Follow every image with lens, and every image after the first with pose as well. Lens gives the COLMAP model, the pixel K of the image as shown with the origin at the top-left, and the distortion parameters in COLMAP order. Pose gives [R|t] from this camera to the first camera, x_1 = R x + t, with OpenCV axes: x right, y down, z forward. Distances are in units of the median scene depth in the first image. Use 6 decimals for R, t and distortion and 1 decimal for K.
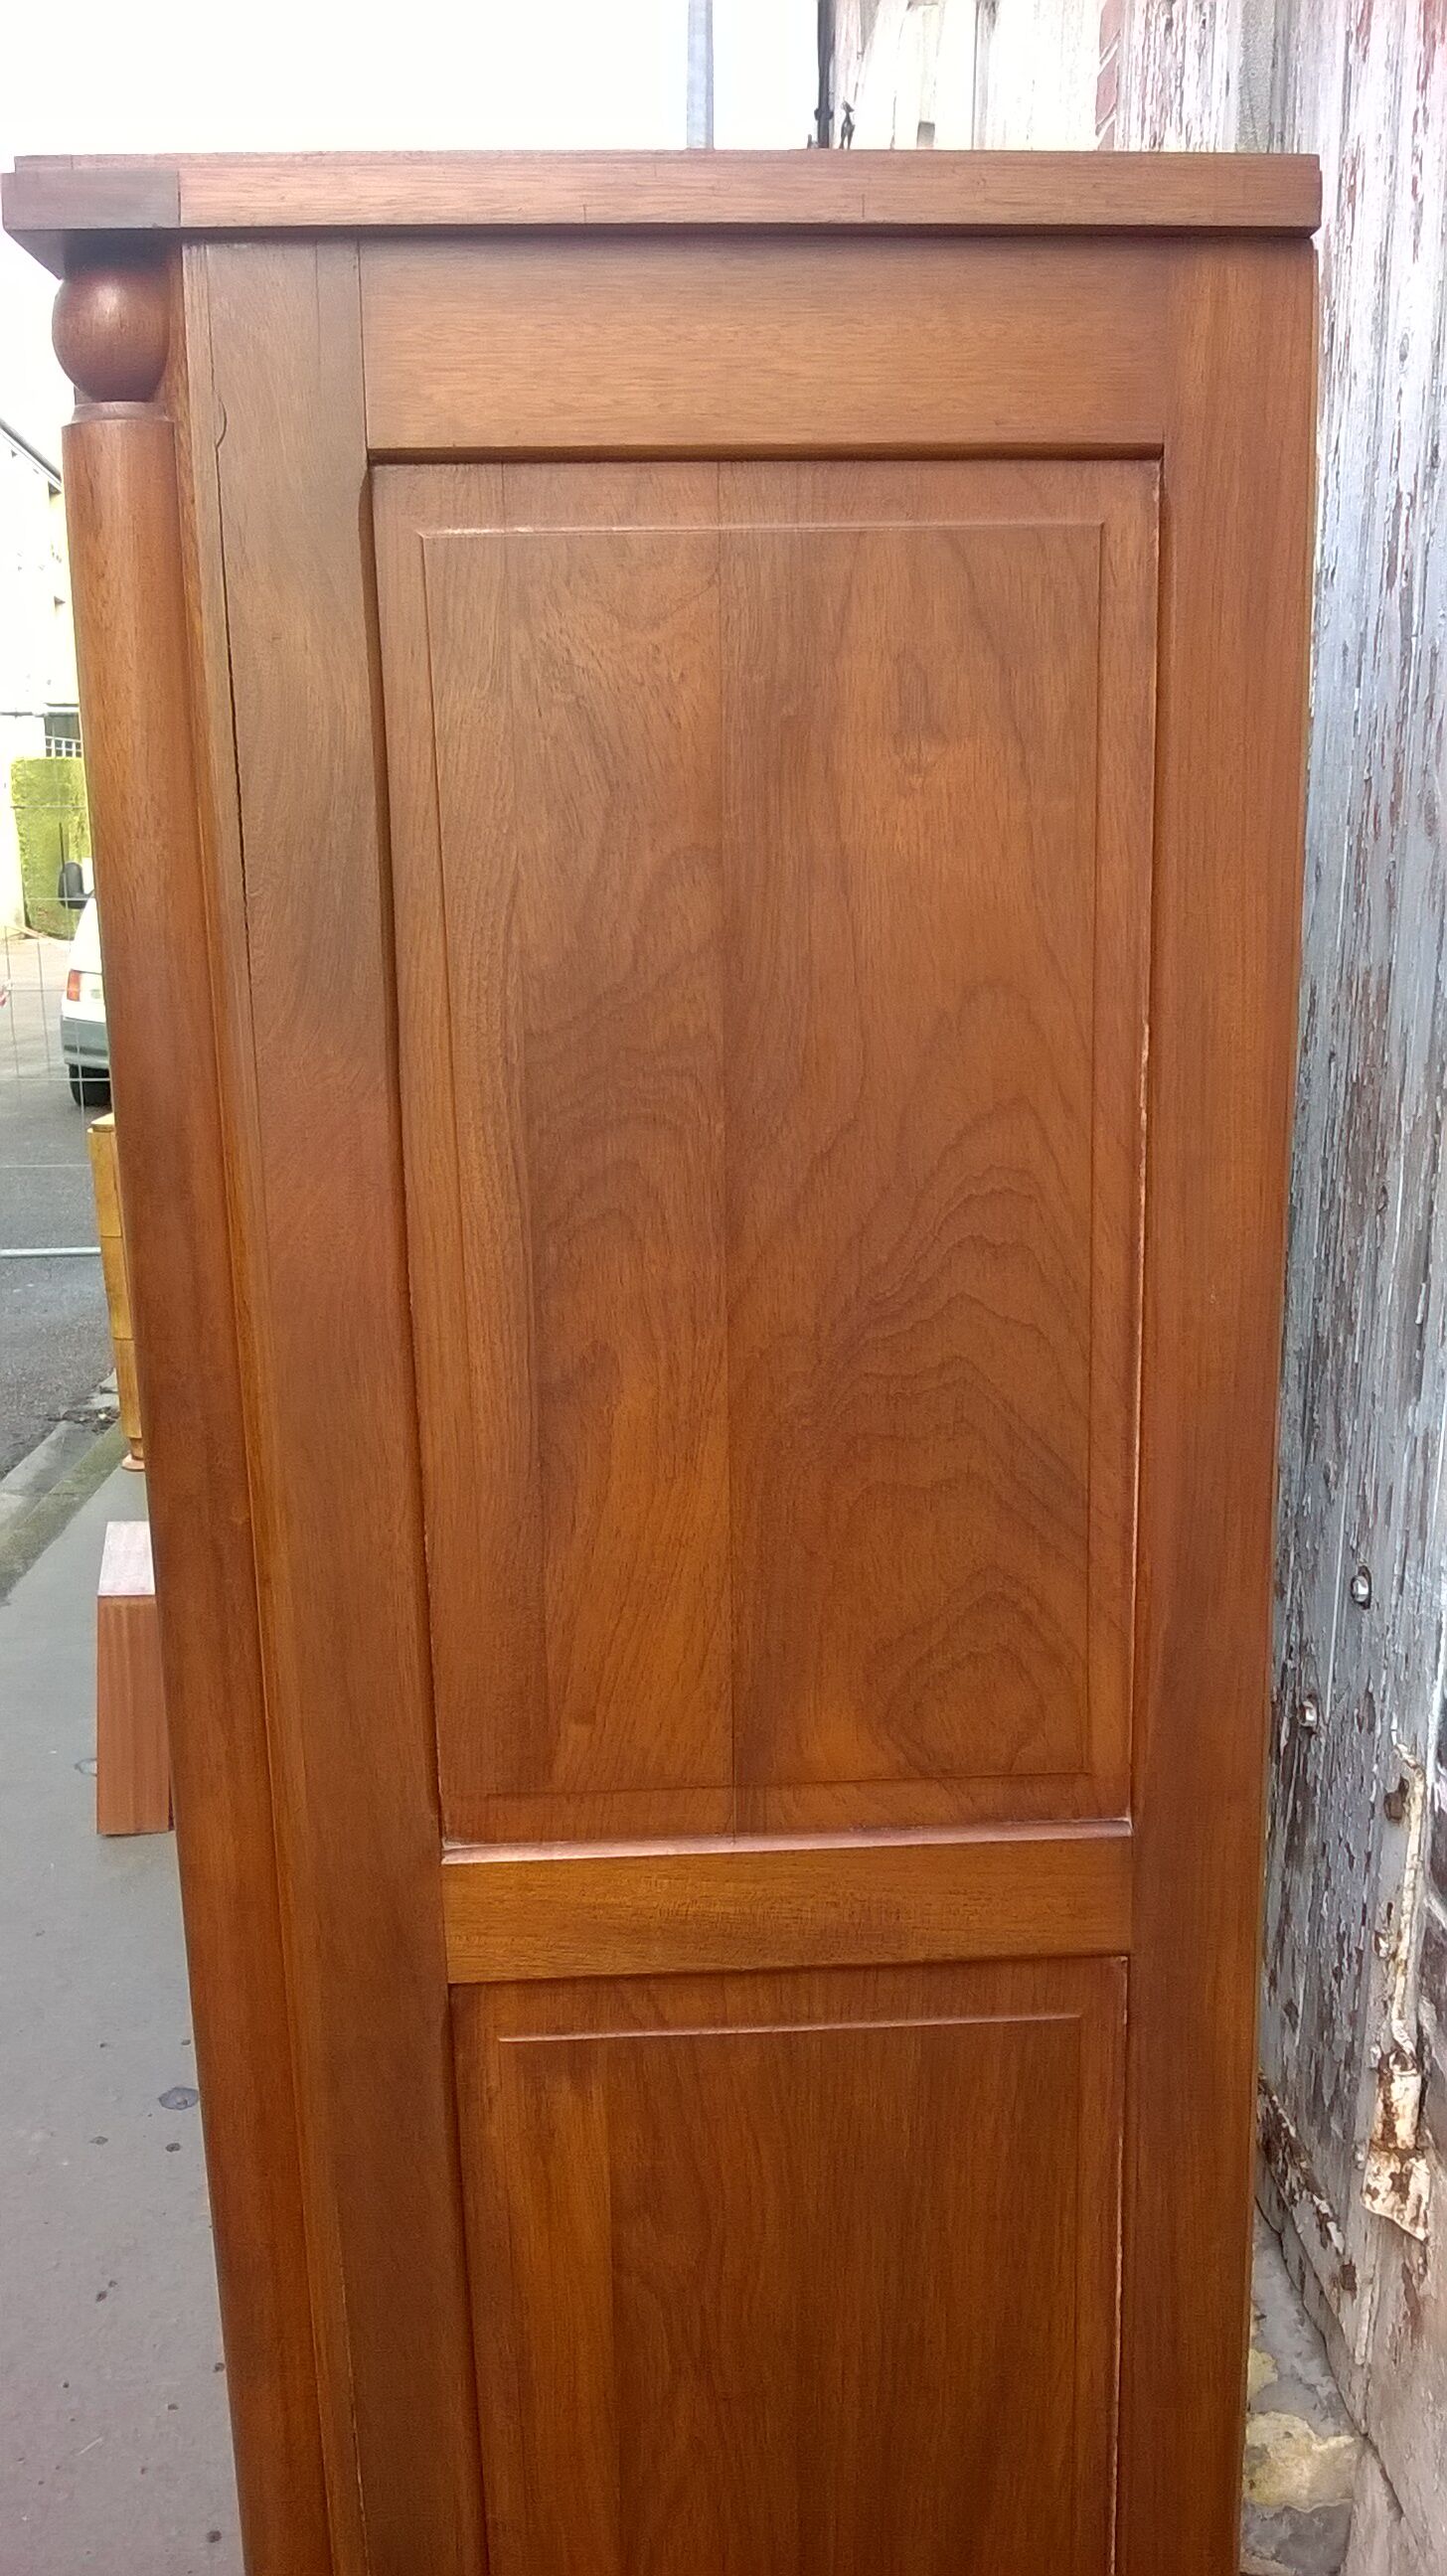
lens RADIAL K [[2274.8, 0, 729.9], [0, 2274.8, 1299.7], [0, 0, 1]] dist [0.044641, -0.158806]
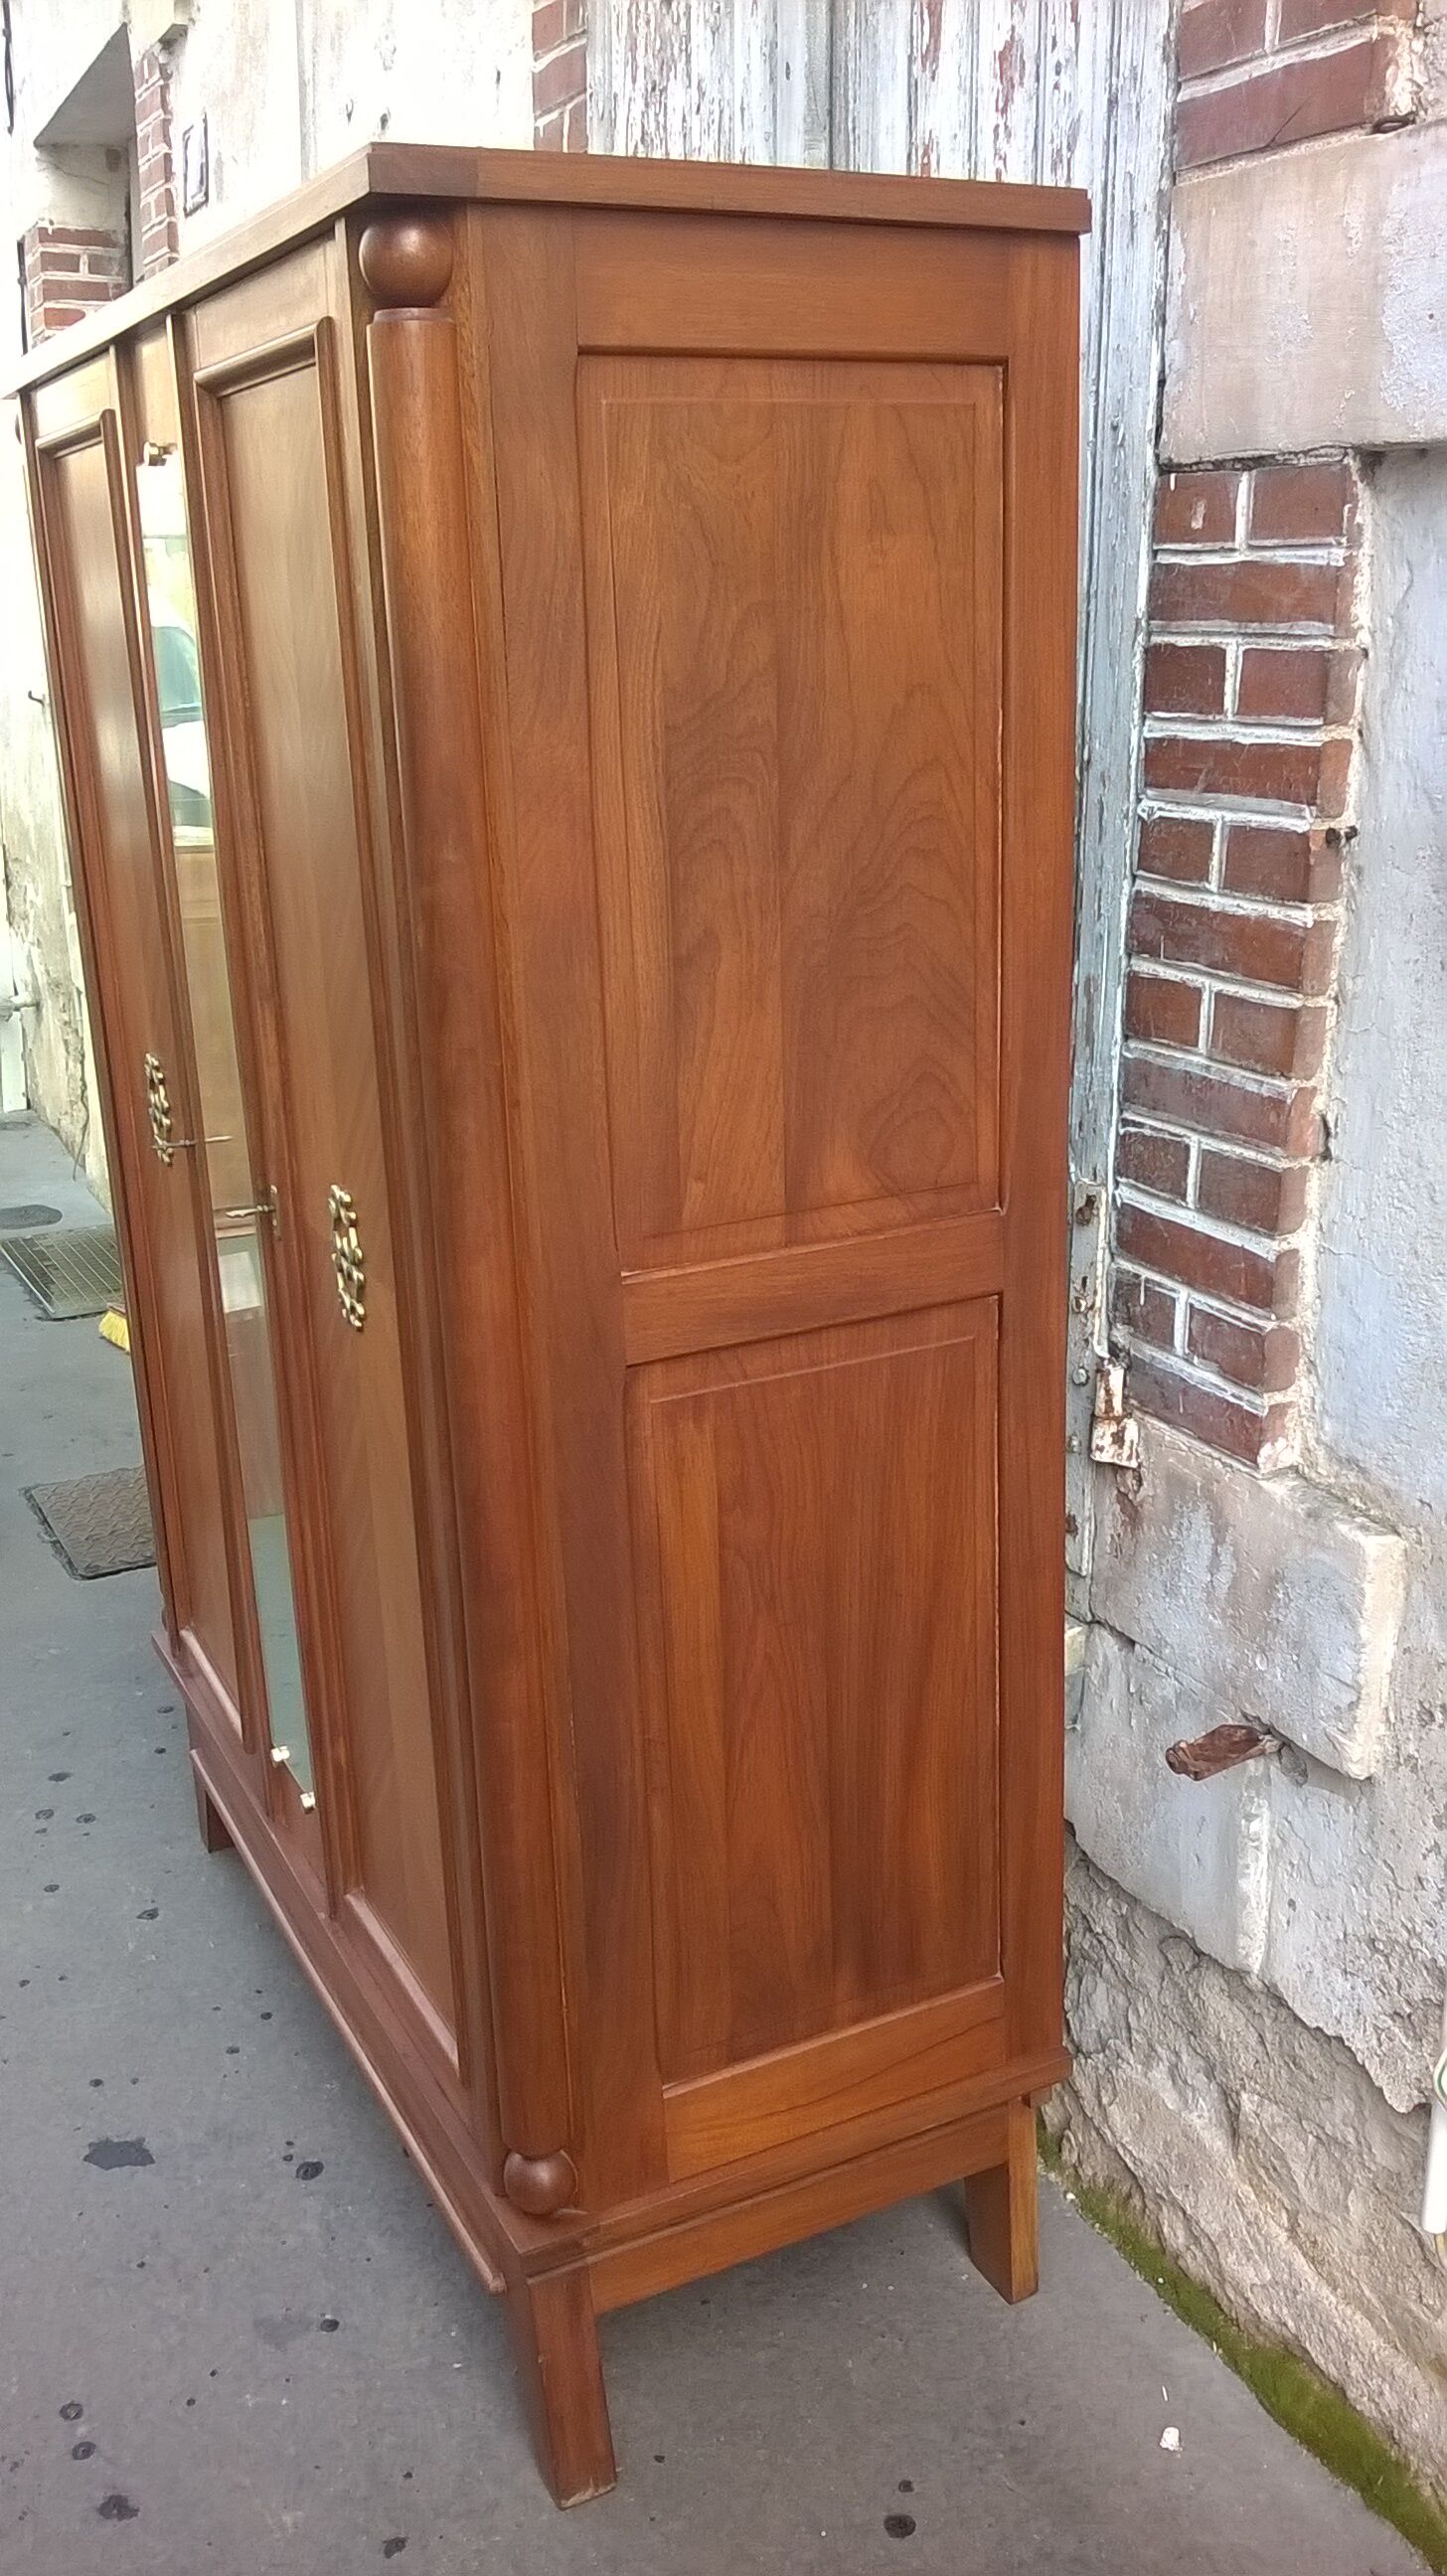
lens RADIAL K [[2274.8, 0, 721.2], [0, 2274.8, 1291.7], [0, 0, 1]] dist [0.044641, -0.158806]
pose [[0.911618, -0.129647, 0.390057, -0.697172], [0.105468, 0.990963, 0.082884, 0.138707], [-0.397278, -0.034420, 0.917053, -0.454867]]
